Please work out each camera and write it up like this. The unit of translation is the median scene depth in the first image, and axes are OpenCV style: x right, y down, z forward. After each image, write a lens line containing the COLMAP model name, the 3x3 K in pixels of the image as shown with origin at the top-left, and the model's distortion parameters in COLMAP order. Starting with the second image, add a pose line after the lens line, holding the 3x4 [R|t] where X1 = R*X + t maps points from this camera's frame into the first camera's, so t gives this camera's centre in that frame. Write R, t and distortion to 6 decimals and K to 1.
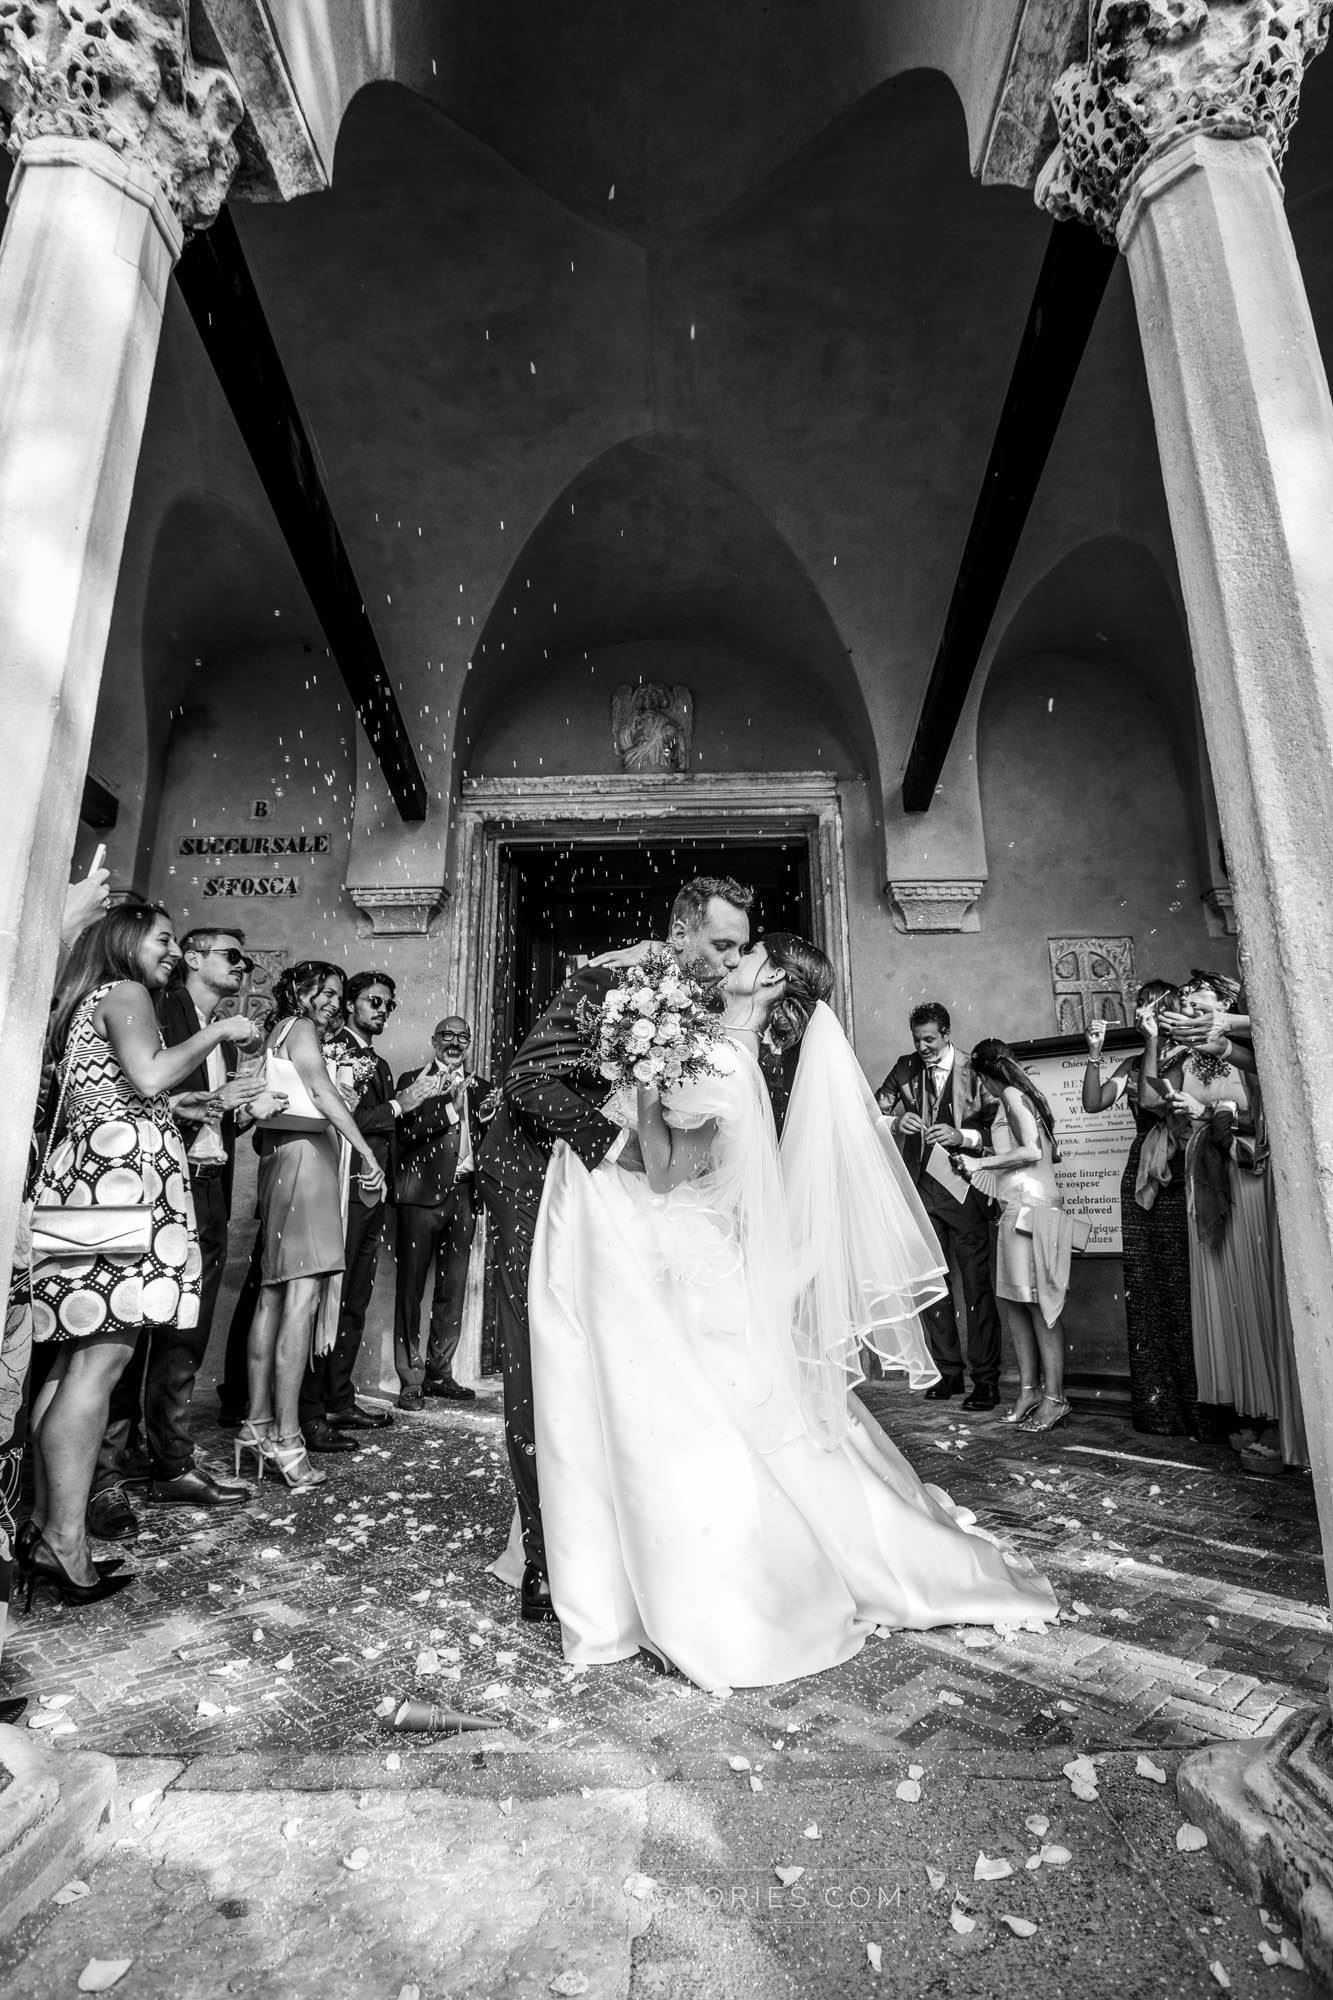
lens RADIAL K [[949.7, 0, 686.3], [0, 949.7, 960.4], [0, 0, 1]] dist [-0.021039, 0.004352]
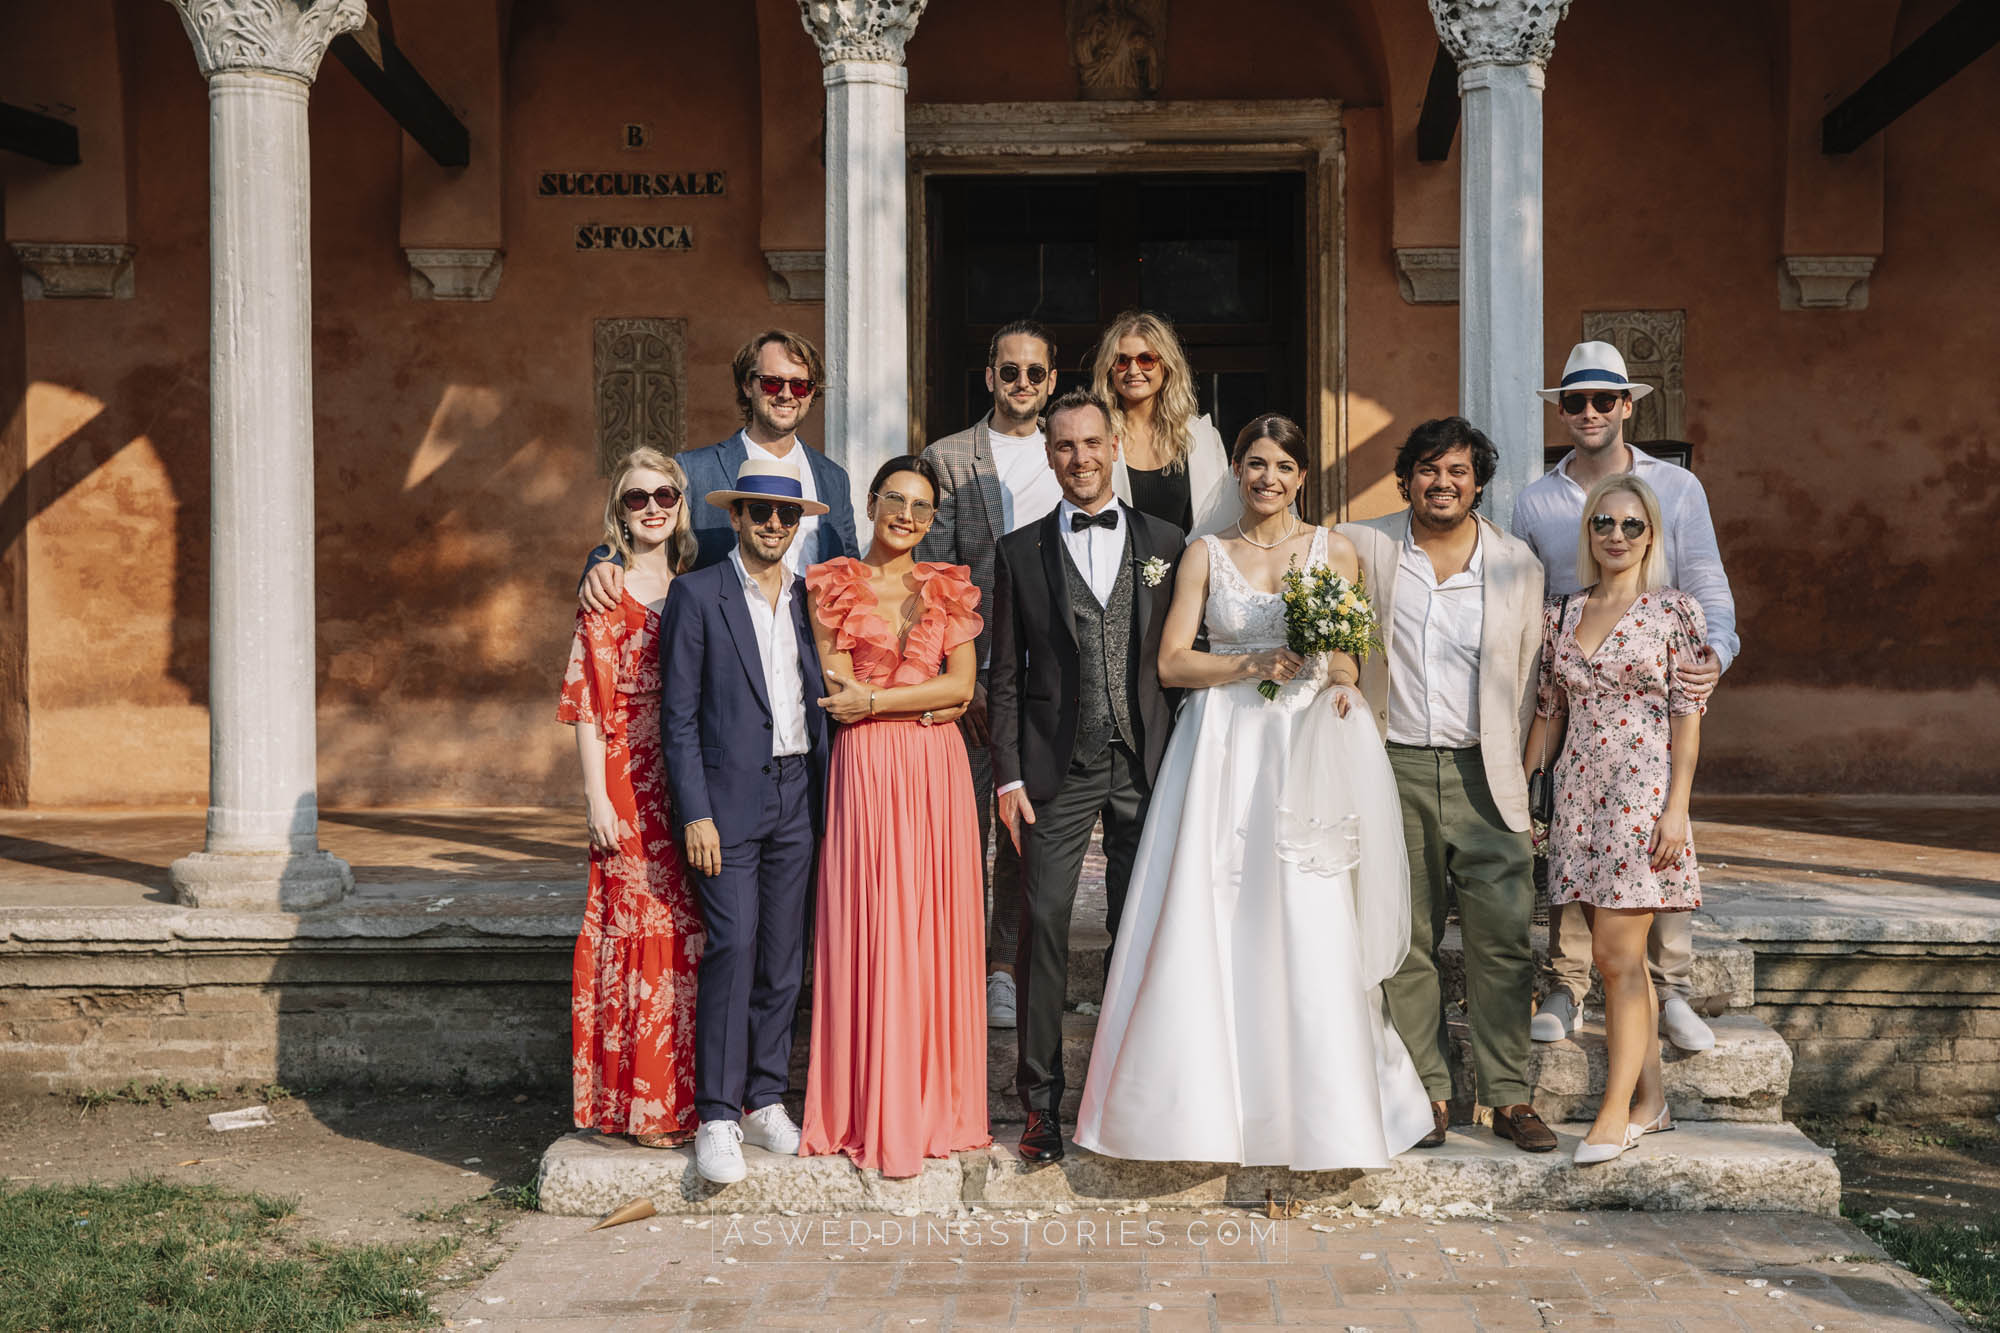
lens RADIAL K [[2819.5, 0, 1123.7], [0, 2819.5, 501.9], [0, 0, 1]] dist [0.175394, 0.000000]
pose [[0.999368, 0.011673, 0.033568, -0.217609], [-0.019078, 0.973095, 0.229612, -0.847552], [-0.029985, -0.230107, 0.972703, -2.926514]]
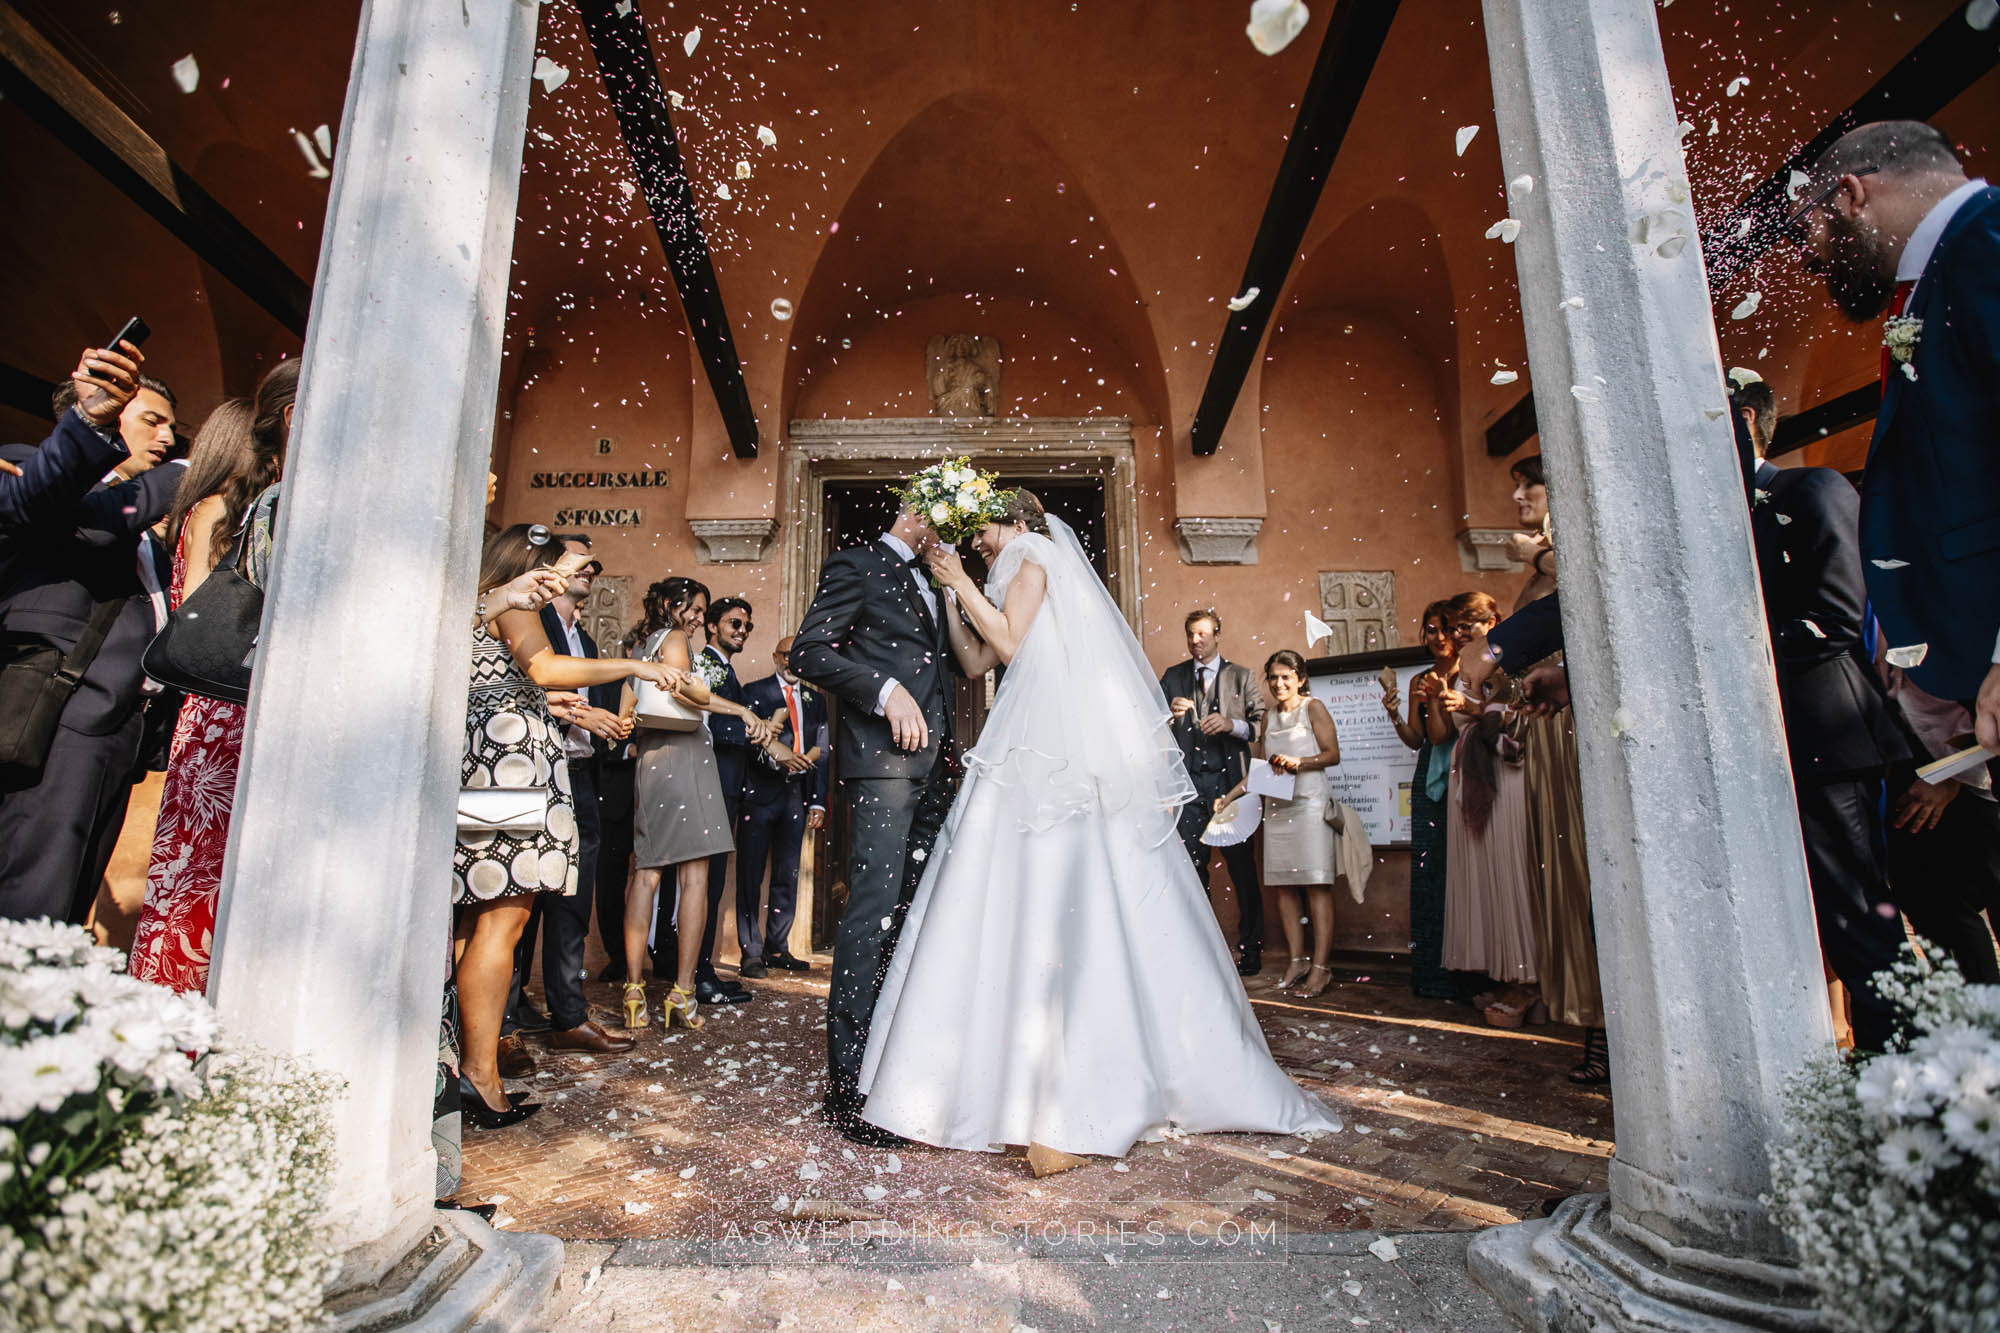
lens RADIAL K [[850.7, 0, 979.0], [0, 850.7, 666.5], [0, 0, 1]] dist [-0.020441, 0.000900]
pose [[0.999872, 0.007751, 0.013977, -0.059724], [-0.008777, 0.997150, 0.074927, 0.033227], [-0.013357, -0.075040, 0.997091, 0.003956]]
